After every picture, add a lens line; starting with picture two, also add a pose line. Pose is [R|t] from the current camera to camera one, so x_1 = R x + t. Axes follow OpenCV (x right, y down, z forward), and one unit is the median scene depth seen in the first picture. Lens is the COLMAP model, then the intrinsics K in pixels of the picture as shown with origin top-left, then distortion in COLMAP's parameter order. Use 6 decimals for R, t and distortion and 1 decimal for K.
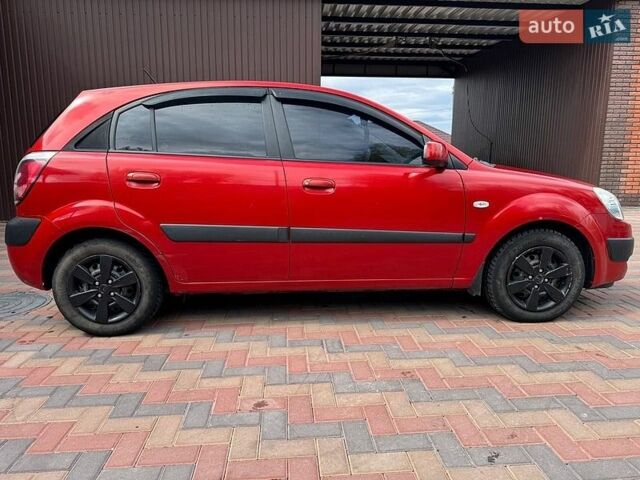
lens RADIAL K [[457.1, 0, 319.6], [0, 457.1, 237.8], [0, 0, 1]] dist [0.046948, -0.059373]
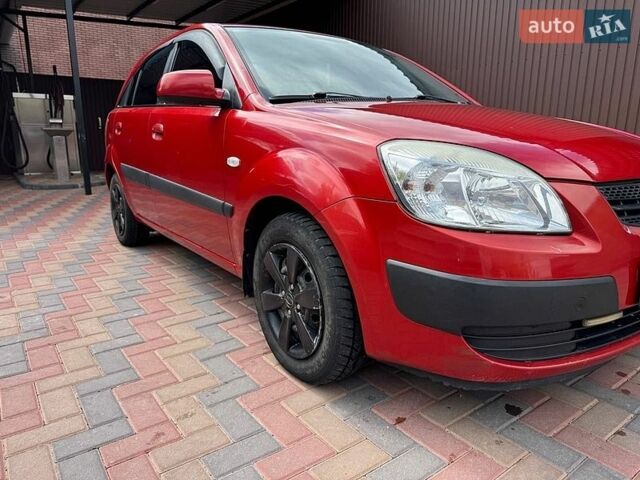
lens RADIAL K [[457.1, 0, 318.4], [0, 457.1, 237.0], [0, 0, 1]] dist [0.046948, -0.059373]
pose [[0.535957, 0.186980, -0.823279, 0.961920], [-0.156157, 0.980295, 0.120982, -0.061354], [0.829678, 0.063719, 0.554594, 0.728931]]
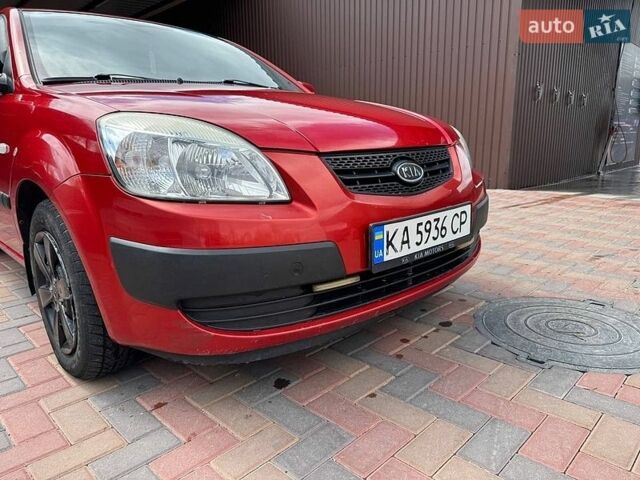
lens RADIAL K [[457.1, 0, 323.0], [0, 457.1, 234.1], [0, 0, 1]] dist [0.046948, -0.059373]
pose [[0.652153, 0.144407, -0.744206, 1.082860], [-0.118433, 0.989043, 0.088132, -0.060649], [0.748779, 0.030663, 0.662110, 0.897986]]
